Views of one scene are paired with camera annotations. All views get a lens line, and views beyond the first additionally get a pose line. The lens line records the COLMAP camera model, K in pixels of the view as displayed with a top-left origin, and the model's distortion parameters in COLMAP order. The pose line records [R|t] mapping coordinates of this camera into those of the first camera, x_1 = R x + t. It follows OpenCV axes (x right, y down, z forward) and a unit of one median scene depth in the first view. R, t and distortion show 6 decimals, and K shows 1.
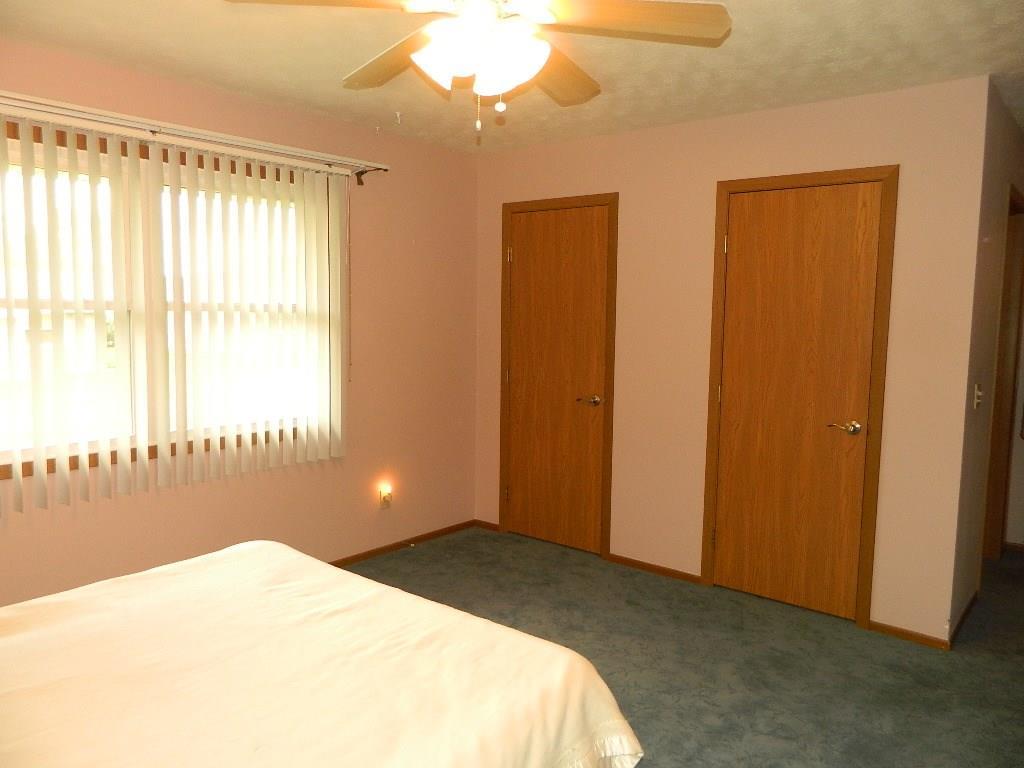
lens RADIAL K [[755.5, 0, 511.2], [0, 755.5, 384.2], [0, 0, 1]] dist [-0.000210, -0.001536]
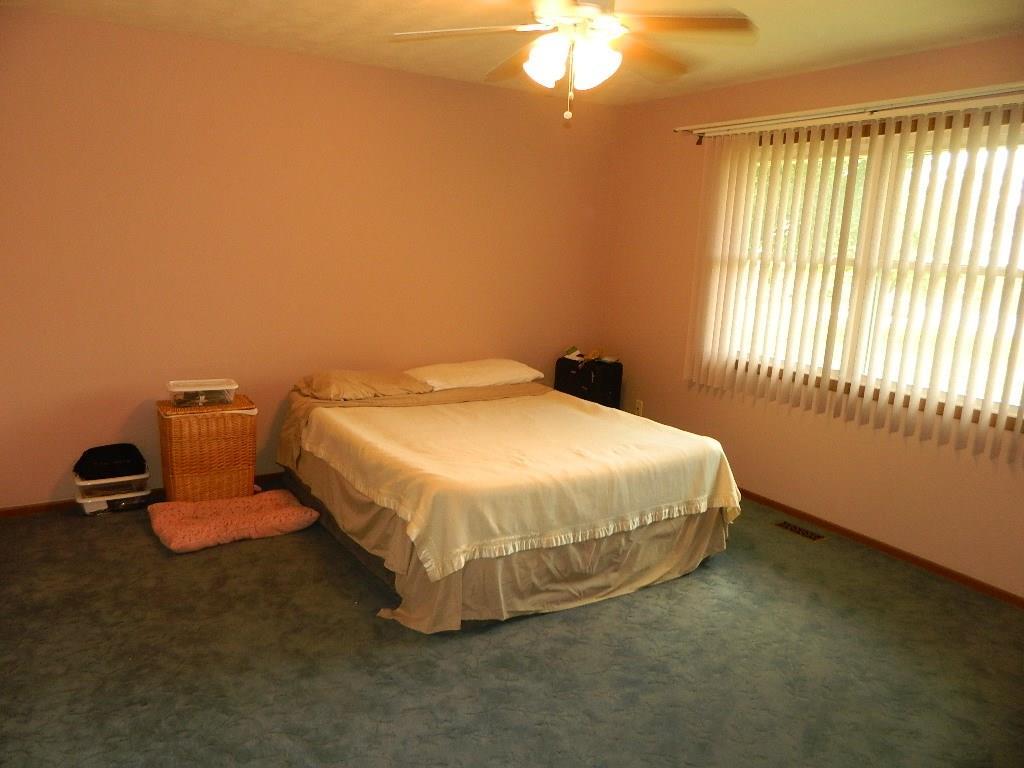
lens RADIAL K [[755.5, 0, 510.9], [0, 755.5, 383.4], [0, 0, 1]] dist [-0.000210, -0.001536]
pose [[-0.325056, 0.144862, -0.934534, 0.845833], [-0.156916, 0.966238, 0.204357, -0.082837], [0.932586, 0.213071, -0.291350, 0.912734]]
